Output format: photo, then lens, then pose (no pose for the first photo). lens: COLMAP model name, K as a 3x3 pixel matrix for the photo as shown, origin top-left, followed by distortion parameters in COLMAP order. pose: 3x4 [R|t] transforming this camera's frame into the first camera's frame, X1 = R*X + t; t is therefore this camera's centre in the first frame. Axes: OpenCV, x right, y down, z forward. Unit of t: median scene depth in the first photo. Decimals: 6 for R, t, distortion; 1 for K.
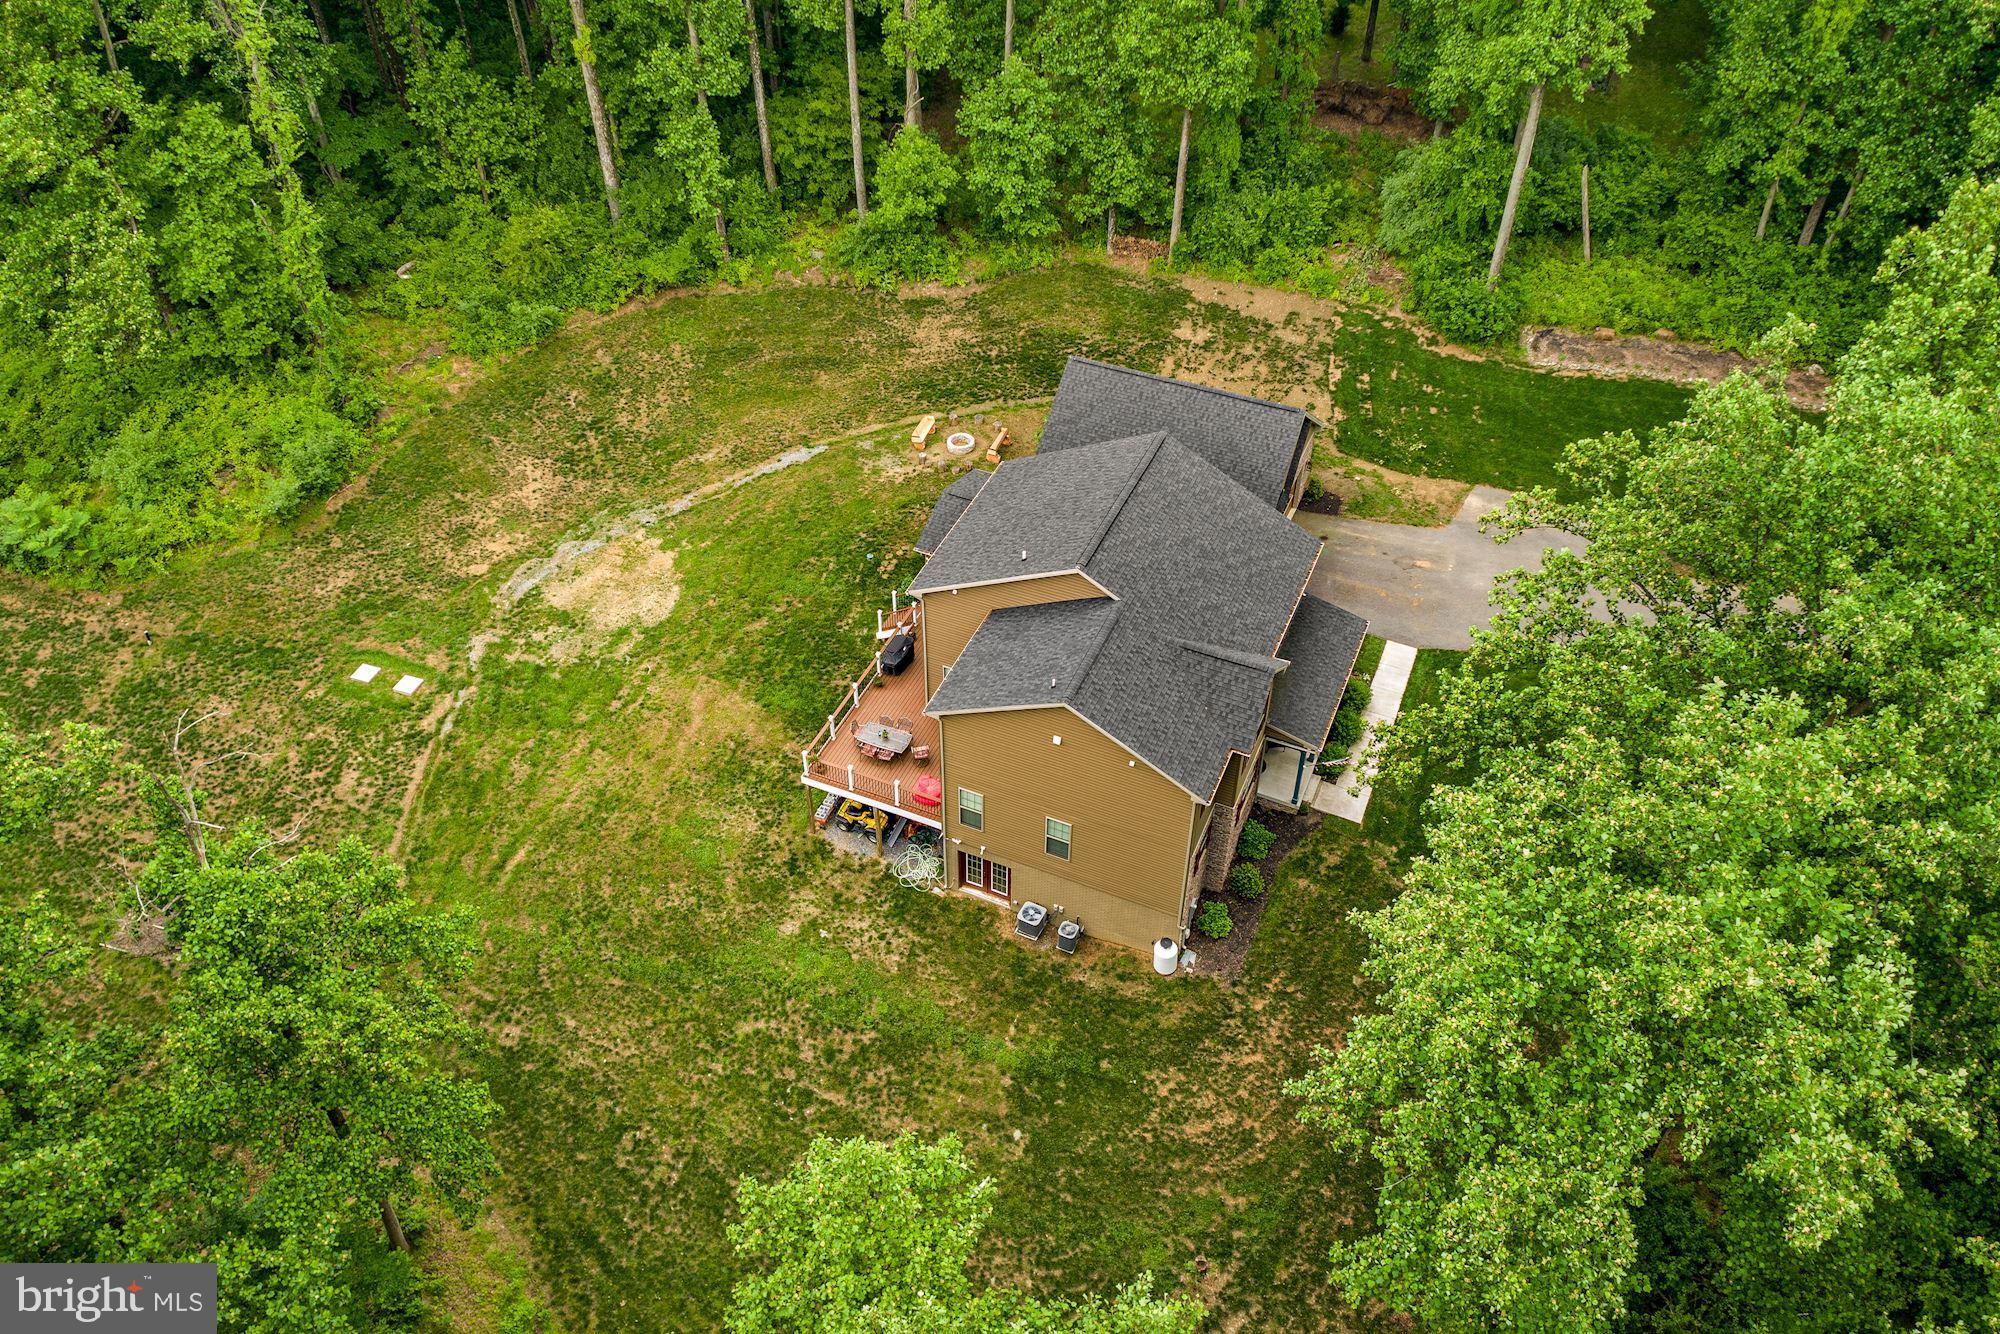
lens RADIAL K [[1476.9, 0, 1005.0], [0, 1476.9, 611.1], [0, 0, 1]] dist [0.029486, 0.009097]
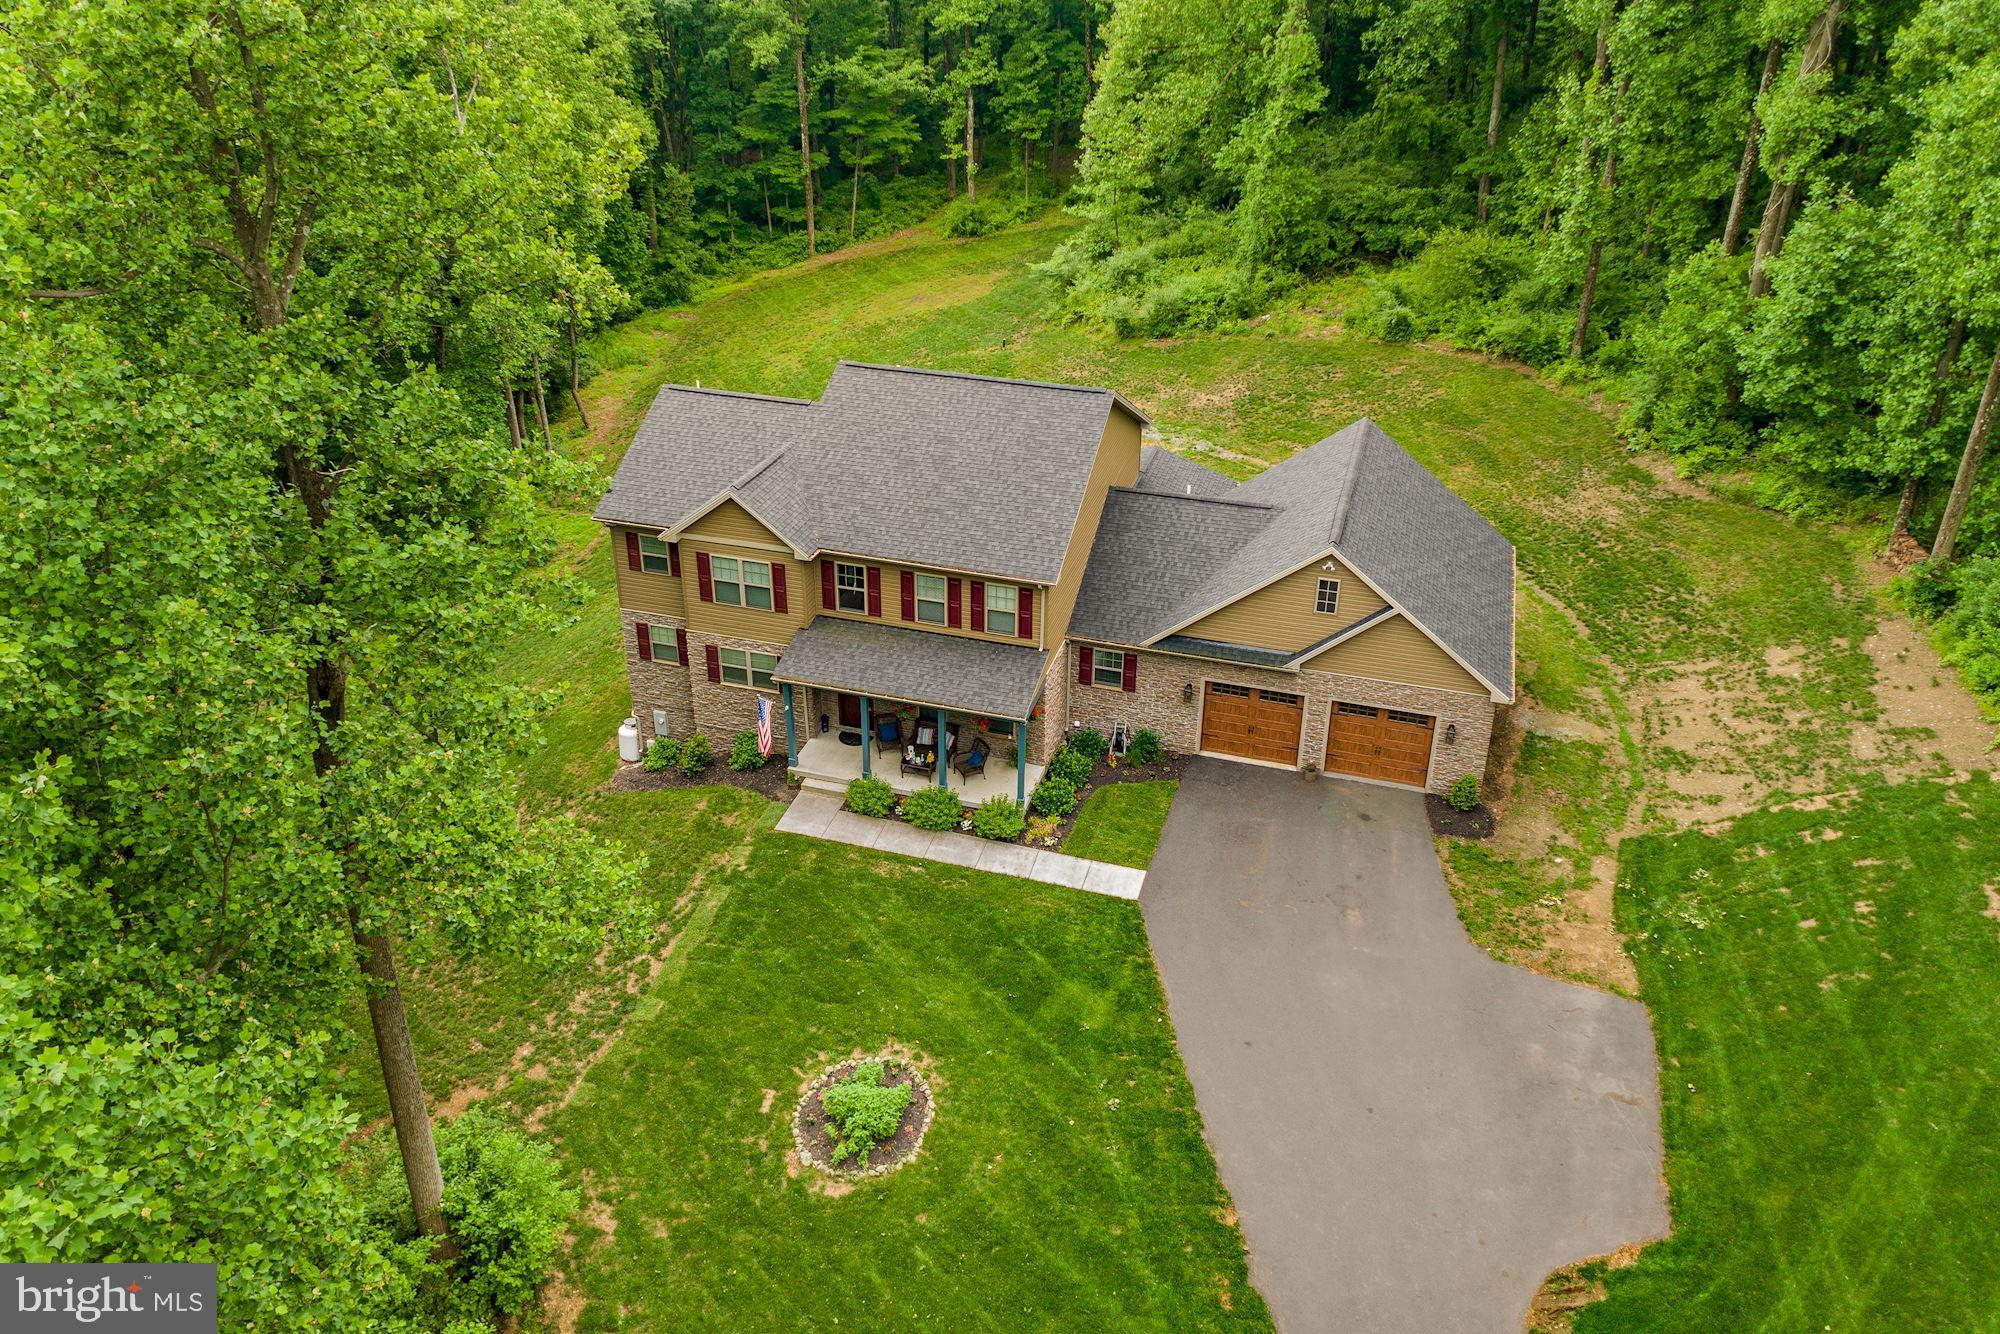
lens RADIAL K [[1476.9, 0, 1005.0], [0, 1476.9, 611.1], [0, 0, 1]] dist [0.029486, 0.009097]
pose [[0.118655, 0.466909, -0.876309, 0.727057], [-0.666405, 0.691698, 0.278313, -0.187520], [0.736088, 0.550953, 0.393224, 0.602358]]
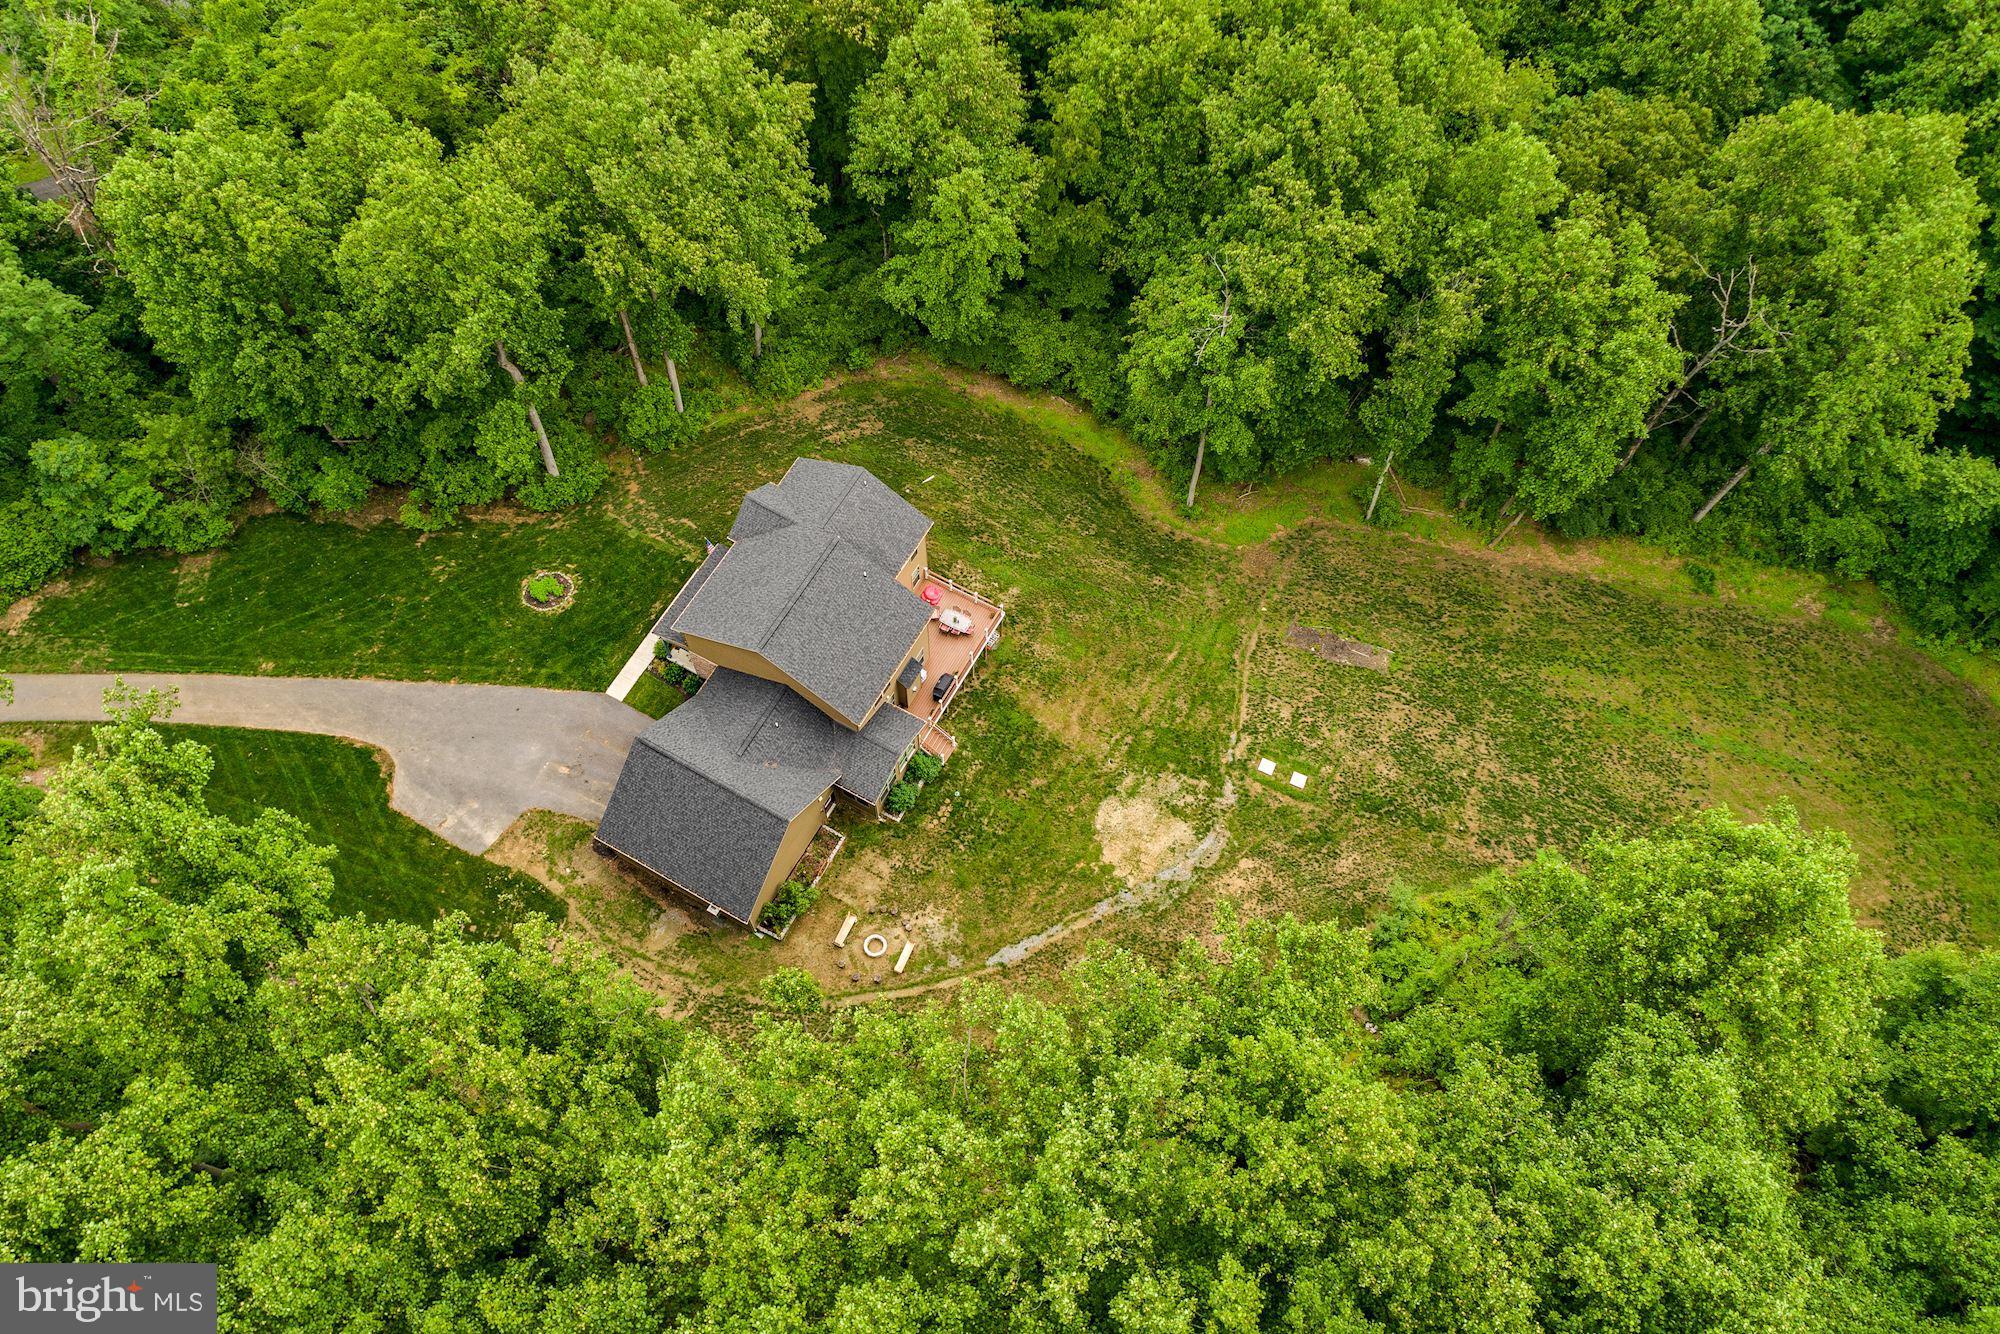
lens RADIAL K [[1532.3, 0, 994.5], [0, 1532.3, 615.8], [0, 0, 1]] dist [0.028435, 0.010501]
pose [[-0.994980, -0.093356, 0.036041, -0.161437], [0.056583, -0.227779, 0.972067, -1.390788], [-0.082539, 0.969227, 0.231918, 0.491625]]
